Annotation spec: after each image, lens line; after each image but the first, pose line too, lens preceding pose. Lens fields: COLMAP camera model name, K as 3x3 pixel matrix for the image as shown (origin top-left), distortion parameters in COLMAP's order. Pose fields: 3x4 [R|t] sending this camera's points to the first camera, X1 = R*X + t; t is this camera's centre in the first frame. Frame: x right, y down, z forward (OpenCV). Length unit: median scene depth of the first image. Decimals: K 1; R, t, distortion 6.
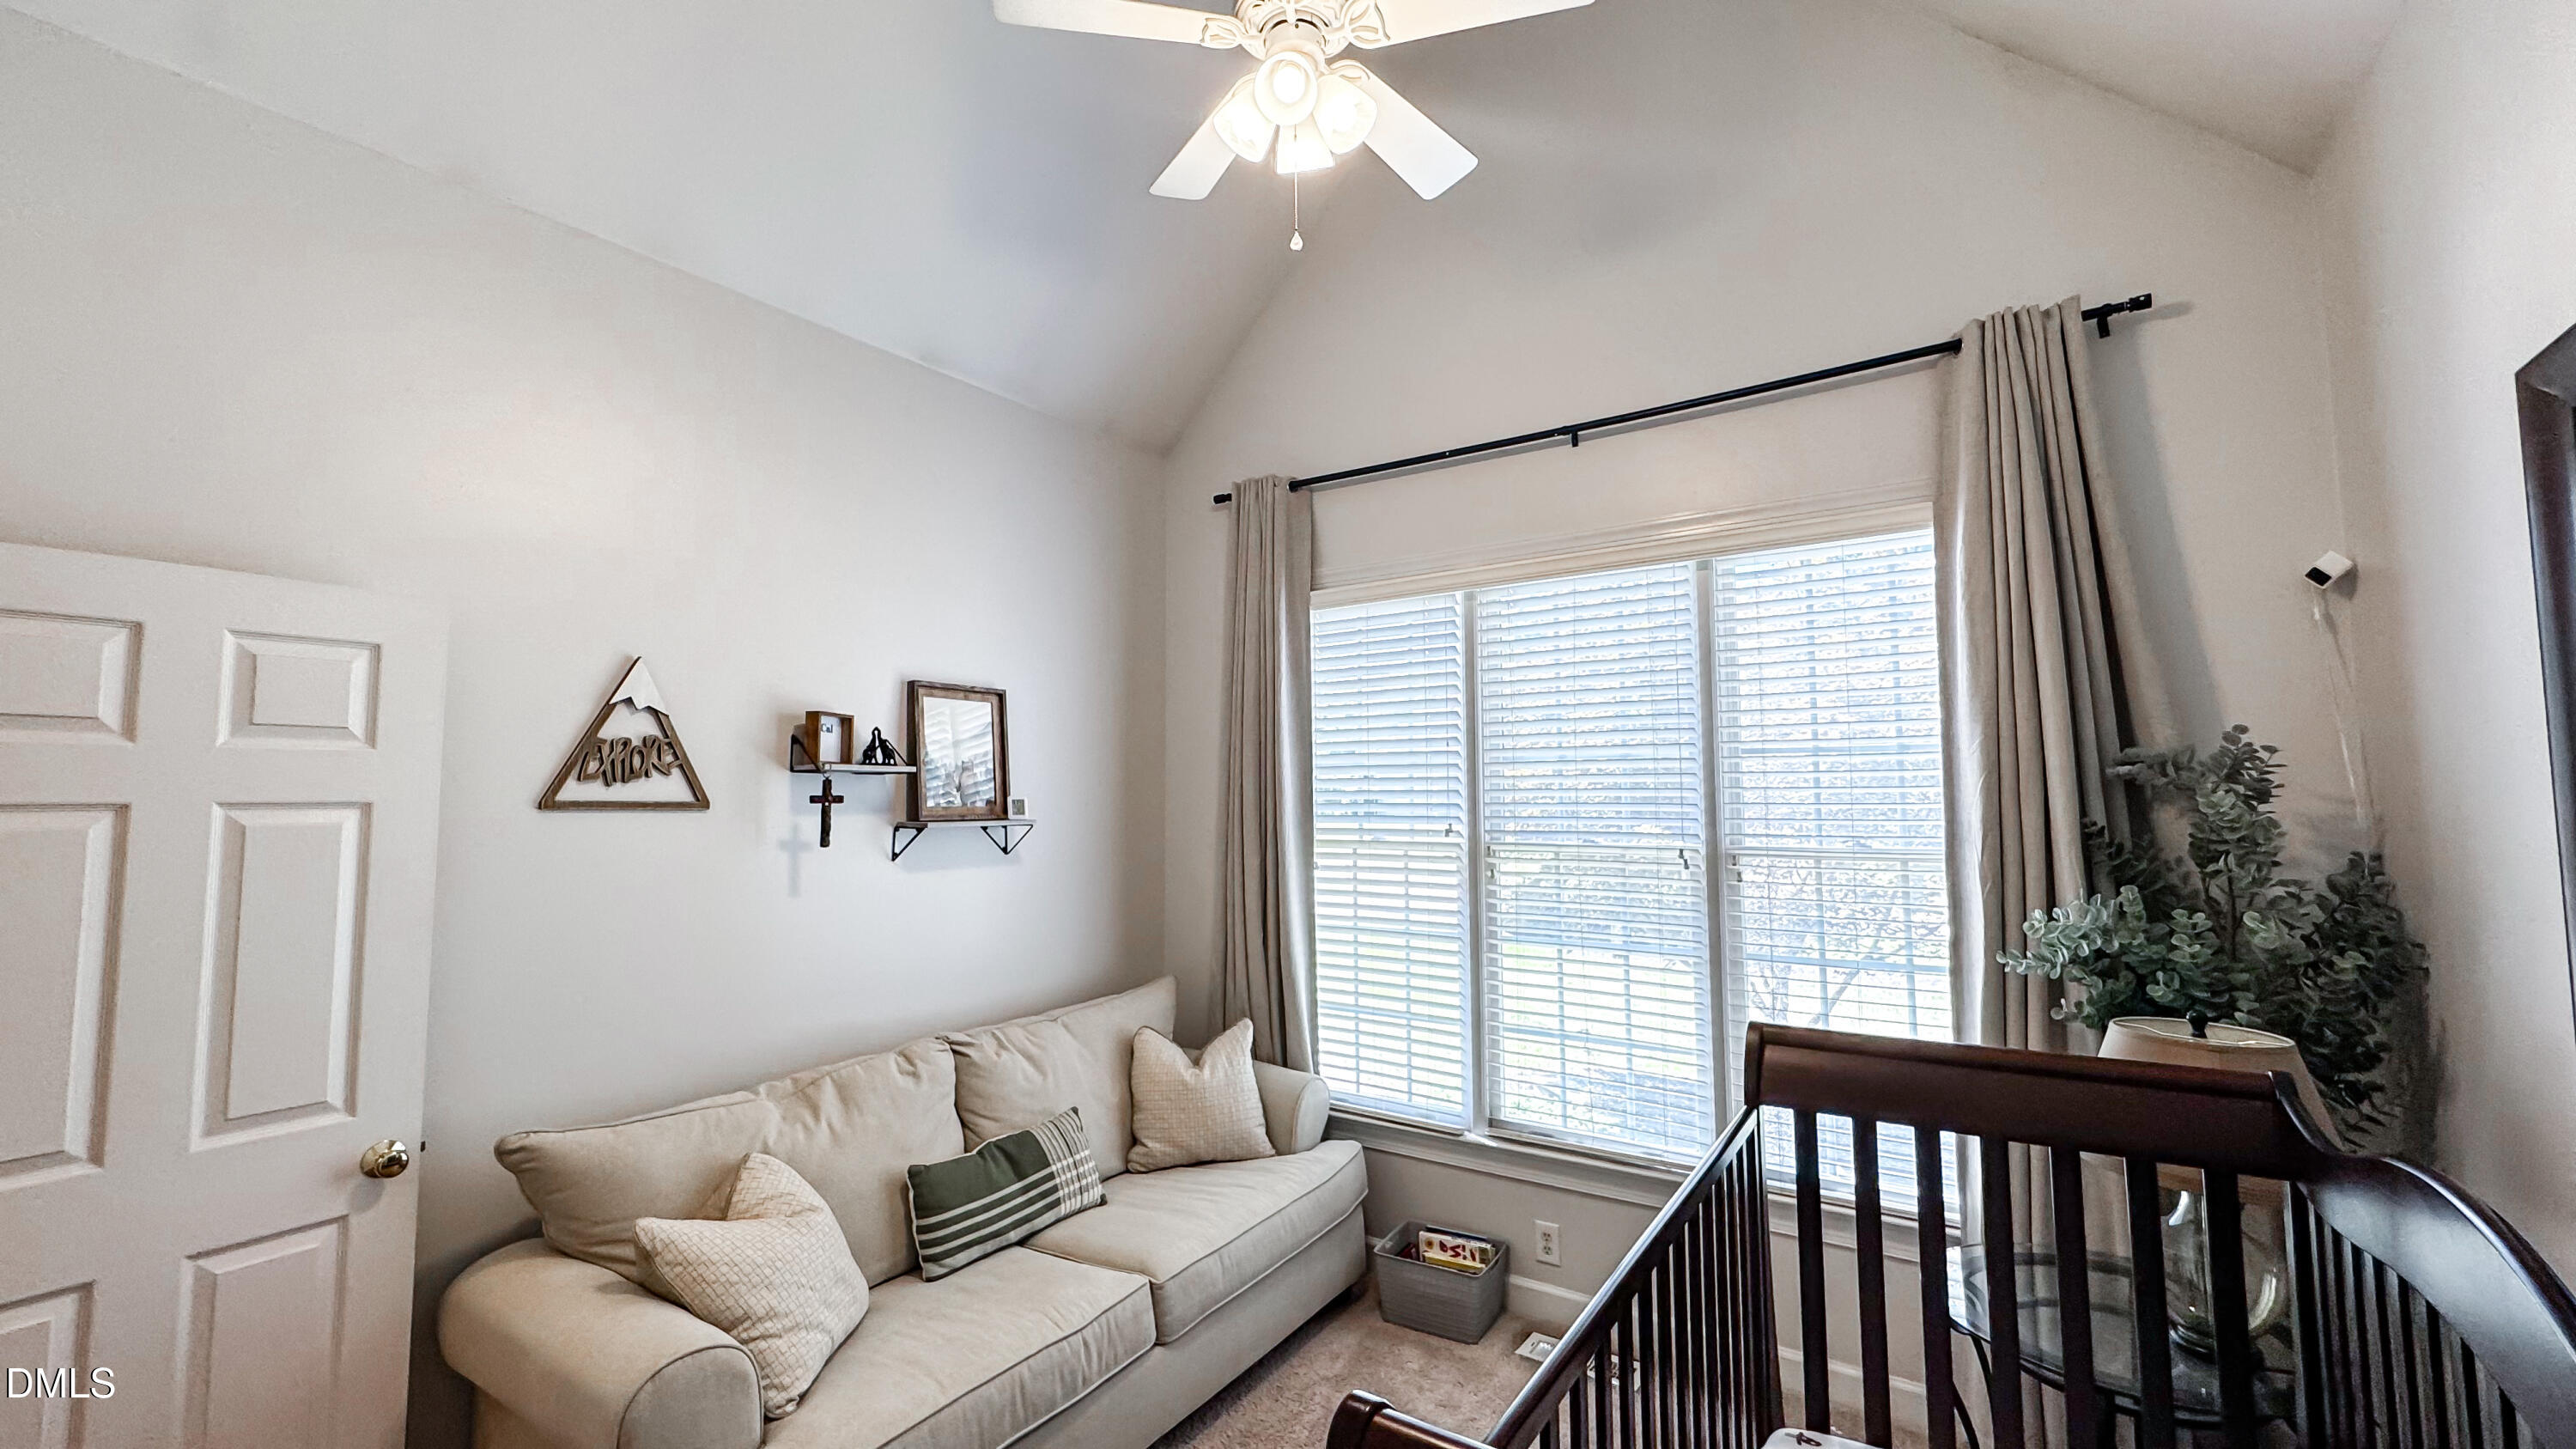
lens RADIAL K [[1037.4, 0, 1293.6], [0, 1037.4, 723.1], [0, 0, 1]] dist [-0.001764, 0.000293]
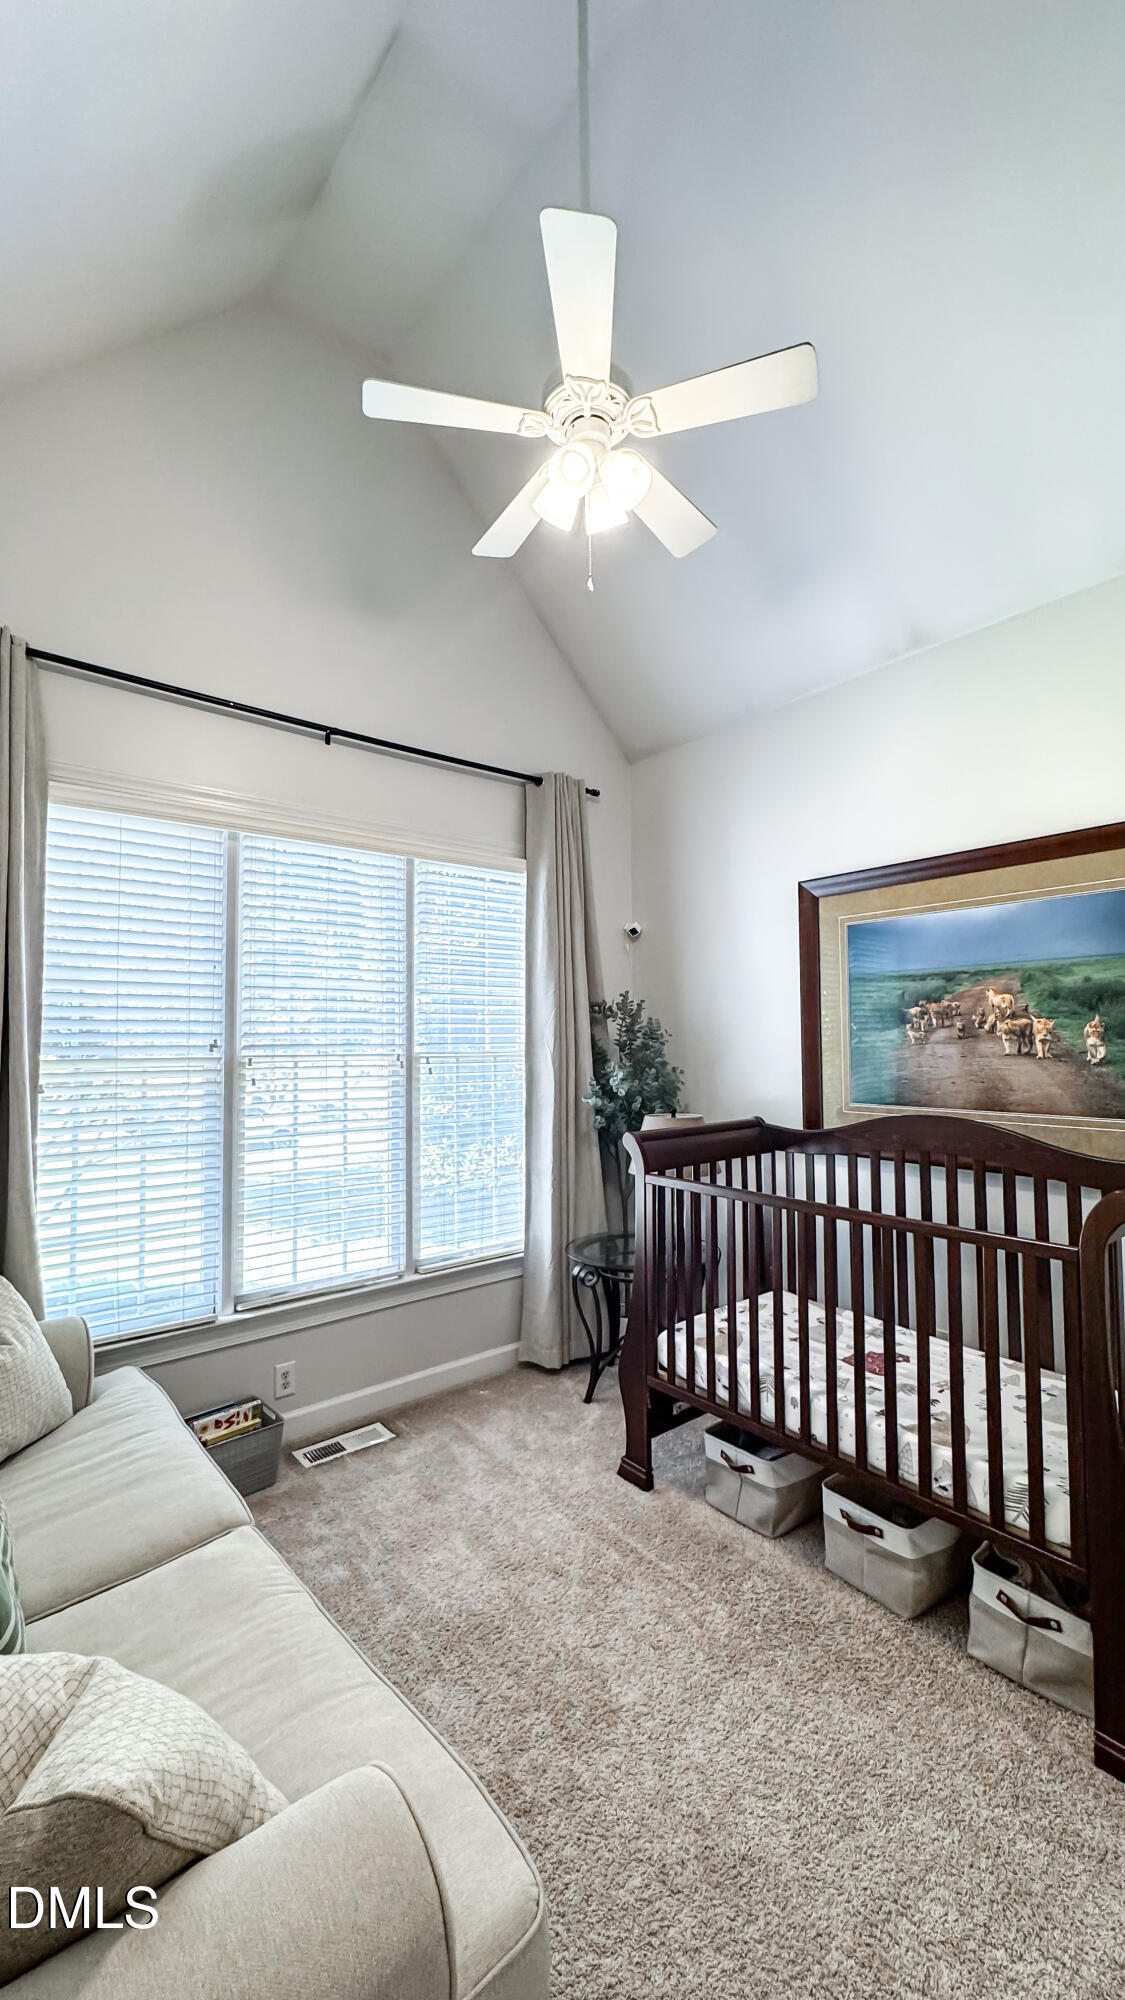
lens RADIAL K [[805.3, 0, 555.5], [0, 805.3, 998.2], [0, 0, 1]] dist [-0.001764, 0.000293]
pose [[0.279920, 0.054423, 0.958479, -0.592641], [-0.062805, 0.997291, -0.038285, 0.066853], [-0.957967, -0.049481, 0.282580, 0.440339]]
